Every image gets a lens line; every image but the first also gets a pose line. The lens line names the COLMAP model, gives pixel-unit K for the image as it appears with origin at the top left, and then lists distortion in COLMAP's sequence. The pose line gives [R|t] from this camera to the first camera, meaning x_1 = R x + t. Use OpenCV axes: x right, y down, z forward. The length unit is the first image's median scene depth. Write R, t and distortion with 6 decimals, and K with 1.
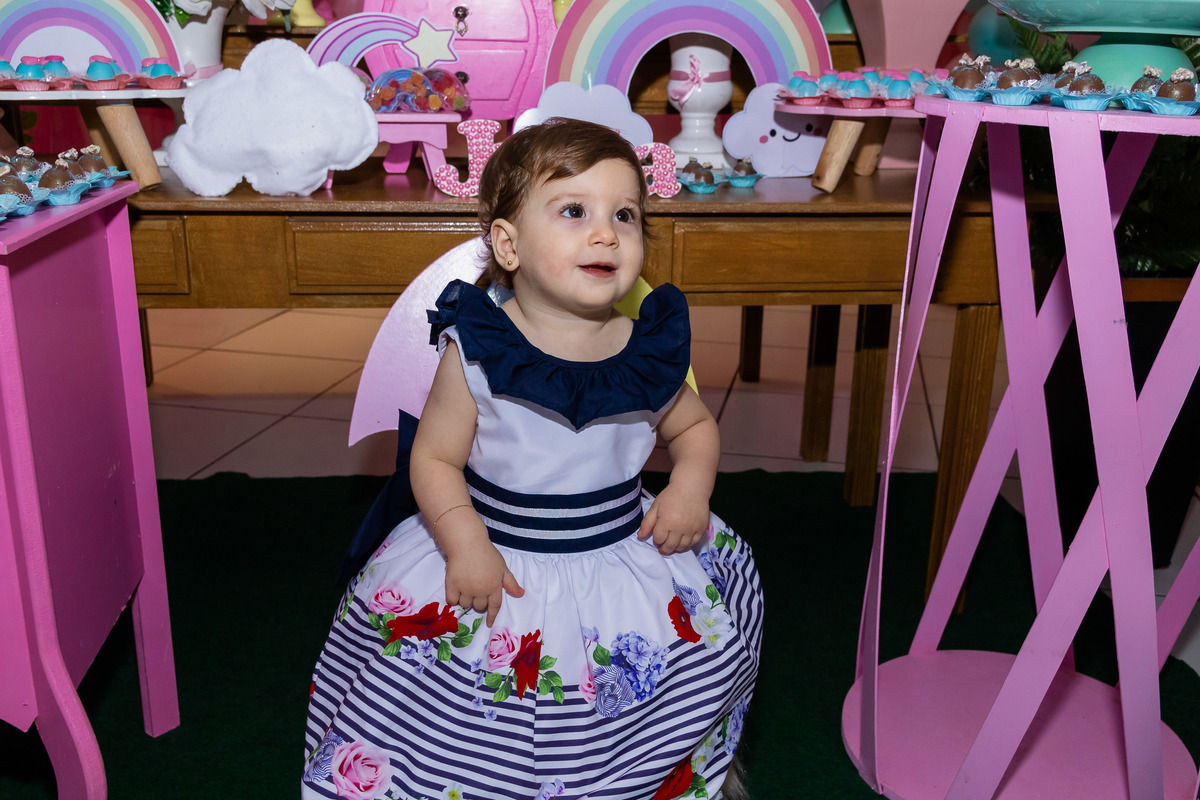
lens RADIAL K [[1134.9, 0, 600.0], [0, 1134.9, 400.0], [0, 0, 1]] dist [0.042682, -0.085852]
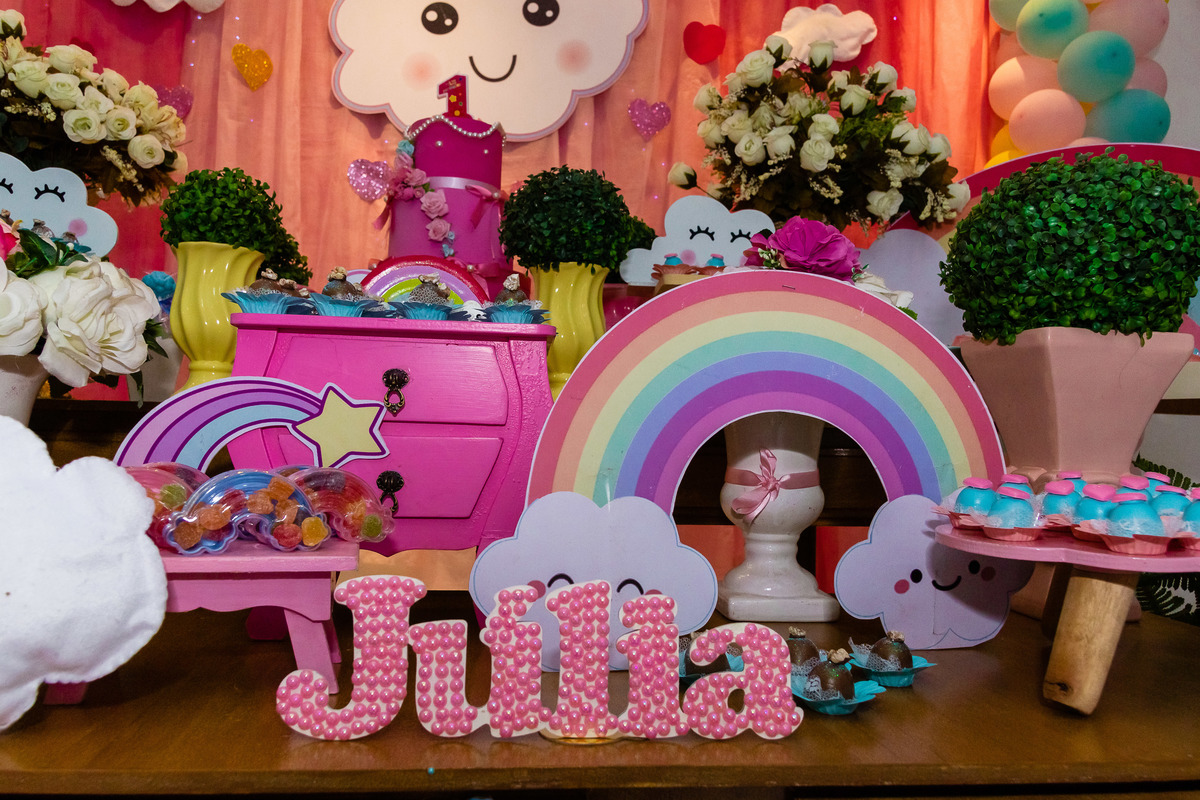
lens RADIAL K [[935.6, 0, 600.0], [0, 935.6, 400.0], [0, 0, 1]] dist [-0.002152, -0.006350]
pose [[0.999953, 0.009729, 0.000176, -0.015086], [-0.009116, 0.942960, -0.332782, -0.185709], [-0.003404, 0.332764, 0.943004, 0.603016]]
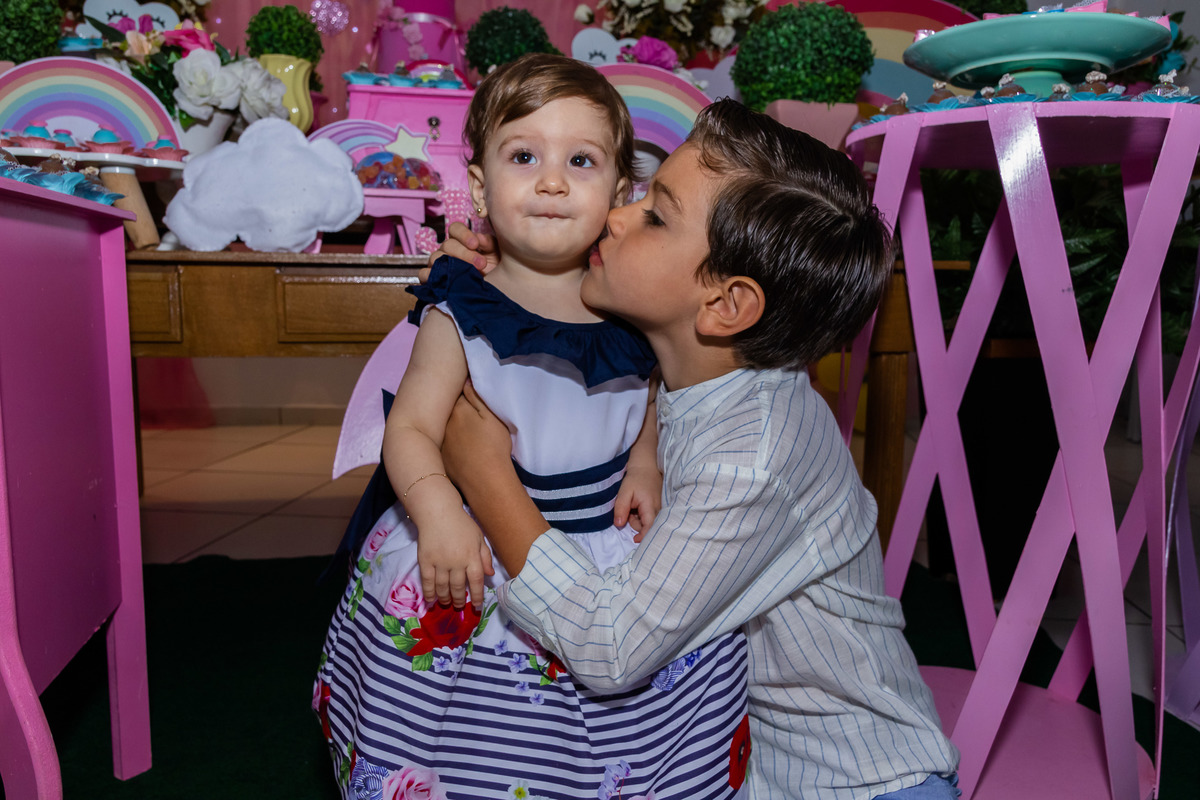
lens RADIAL K [[895.6, 0, 600.0], [0, 895.6, 400.0], [0, 0, 1]] dist [0.006008, -0.000100]
pose [[0.995419, -0.020590, 0.093369, -0.050332], [0.036370, 0.984668, -0.170607, 0.116020], [-0.088425, 0.173221, 0.980905, 0.152720]]
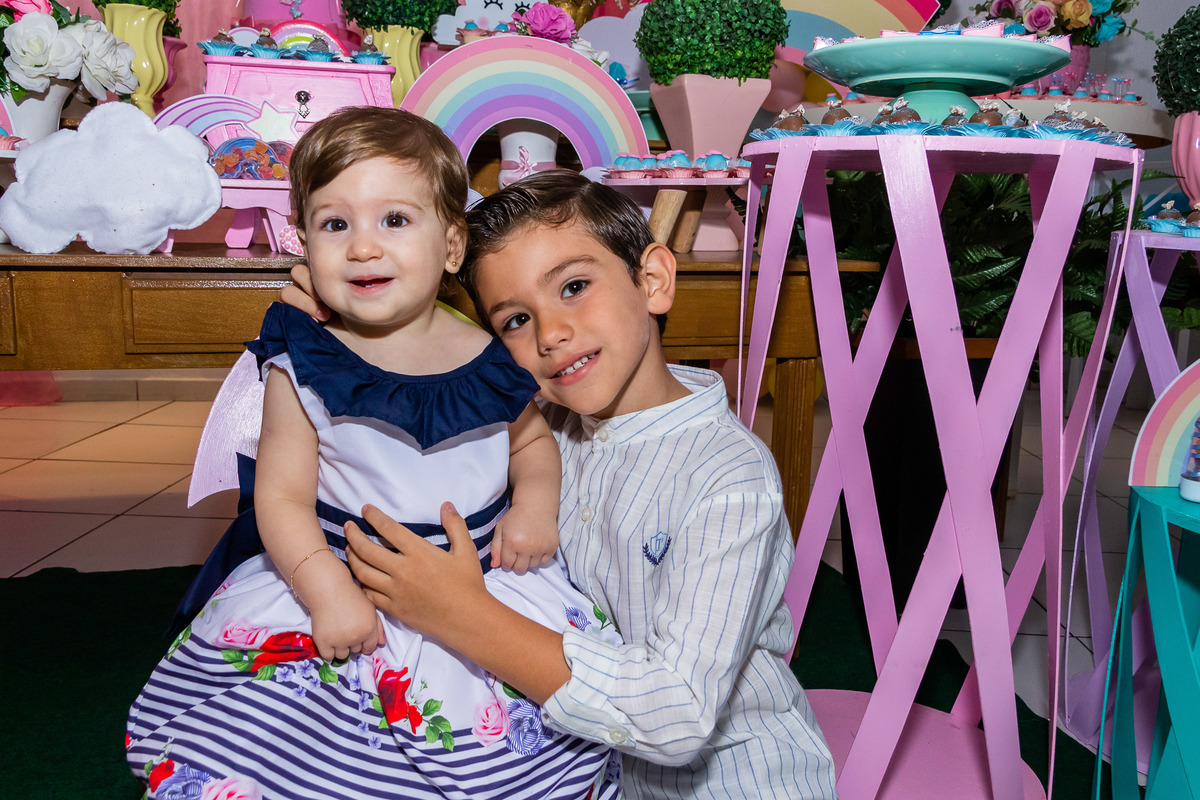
lens RADIAL K [[1008.3, 0, 574.9], [0, 1008.3, 381.5], [0, 0, 1]] dist [0.005483, -0.008364]
pose [[0.987702, -0.021138, 0.154912, -0.027461], [0.042675, 0.989645, -0.137048, 0.065082], [-0.150411, 0.141973, 0.978376, 0.102422]]
